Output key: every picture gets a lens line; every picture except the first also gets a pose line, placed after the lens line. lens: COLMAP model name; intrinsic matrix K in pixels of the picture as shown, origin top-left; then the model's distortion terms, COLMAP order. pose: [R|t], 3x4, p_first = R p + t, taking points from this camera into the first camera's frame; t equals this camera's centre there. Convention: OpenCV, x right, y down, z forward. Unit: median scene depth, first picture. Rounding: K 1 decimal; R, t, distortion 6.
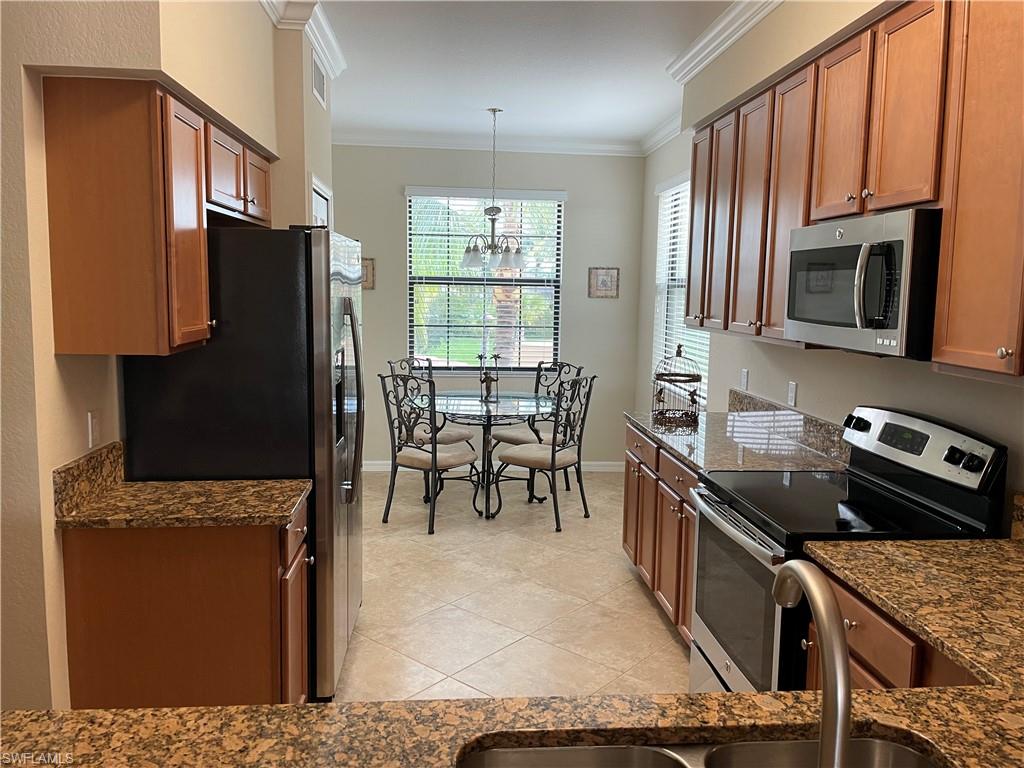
lens RADIAL K [[793.8, 0, 514.7], [0, 793.8, 382.1], [0, 0, 1]] dist [0.037329, -0.005630]
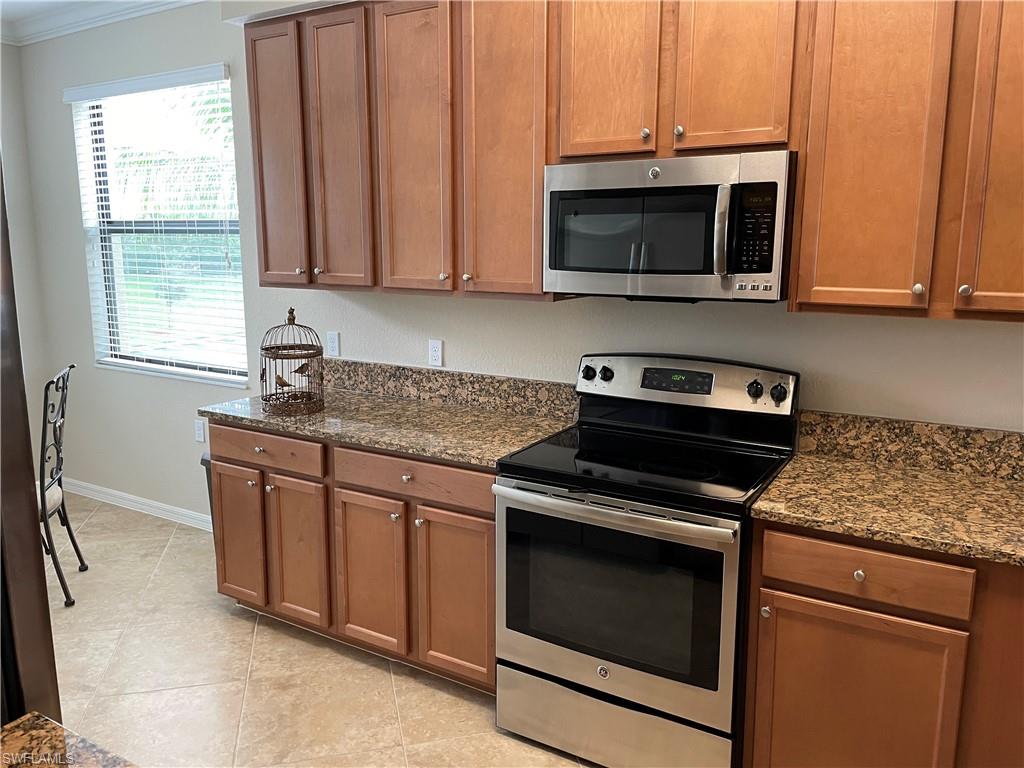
lens RADIAL K [[793.8, 0, 512.3], [0, 793.8, 378.7], [0, 0, 1]] dist [0.037329, -0.005630]
pose [[0.586690, -0.162011, 0.793440, -0.547105], [0.108116, 0.986683, 0.121524, -0.096972], [-0.802562, 0.014487, 0.596393, 0.710307]]
